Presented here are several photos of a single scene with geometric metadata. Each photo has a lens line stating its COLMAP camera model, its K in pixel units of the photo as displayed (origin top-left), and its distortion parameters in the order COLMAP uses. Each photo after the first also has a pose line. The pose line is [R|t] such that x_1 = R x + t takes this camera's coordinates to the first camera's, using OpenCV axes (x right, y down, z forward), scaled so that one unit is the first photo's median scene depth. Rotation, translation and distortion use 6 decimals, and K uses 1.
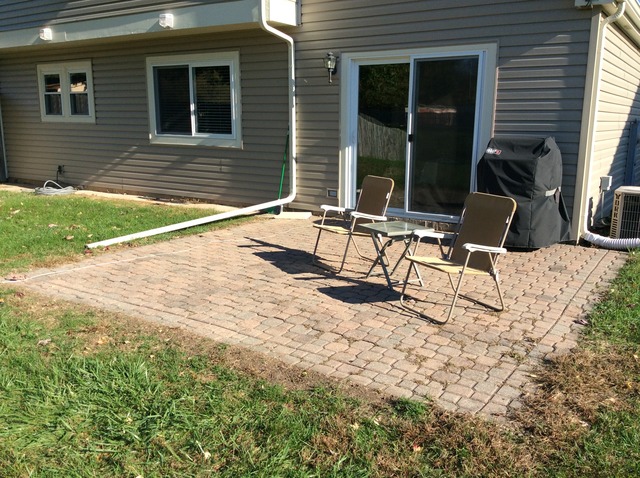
lens RADIAL K [[578.3, 0, 320.0], [0, 578.3, 240.6], [0, 0, 1]] dist [0.043076, -0.020175]
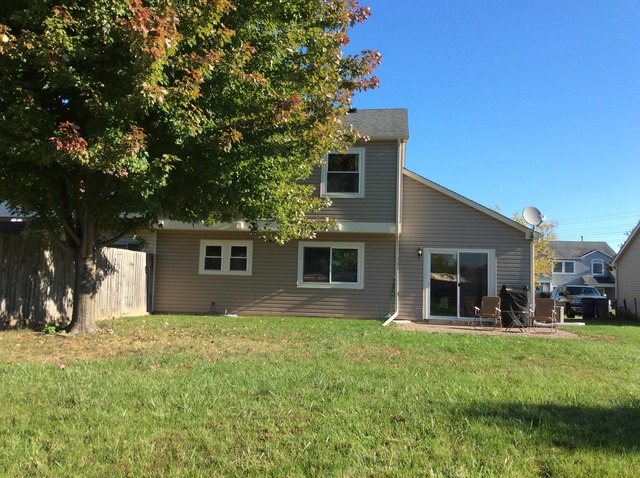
lens RADIAL K [[578.3, 0, 319.5], [0, 578.3, 238.7], [0, 0, 1]] dist [0.043076, -0.020175]
pose [[0.900230, 0.087796, 0.426472, -1.109946], [0.059965, 0.945129, -0.321147, 0.295233], [-0.431266, 0.314679, 0.845569, -0.637132]]
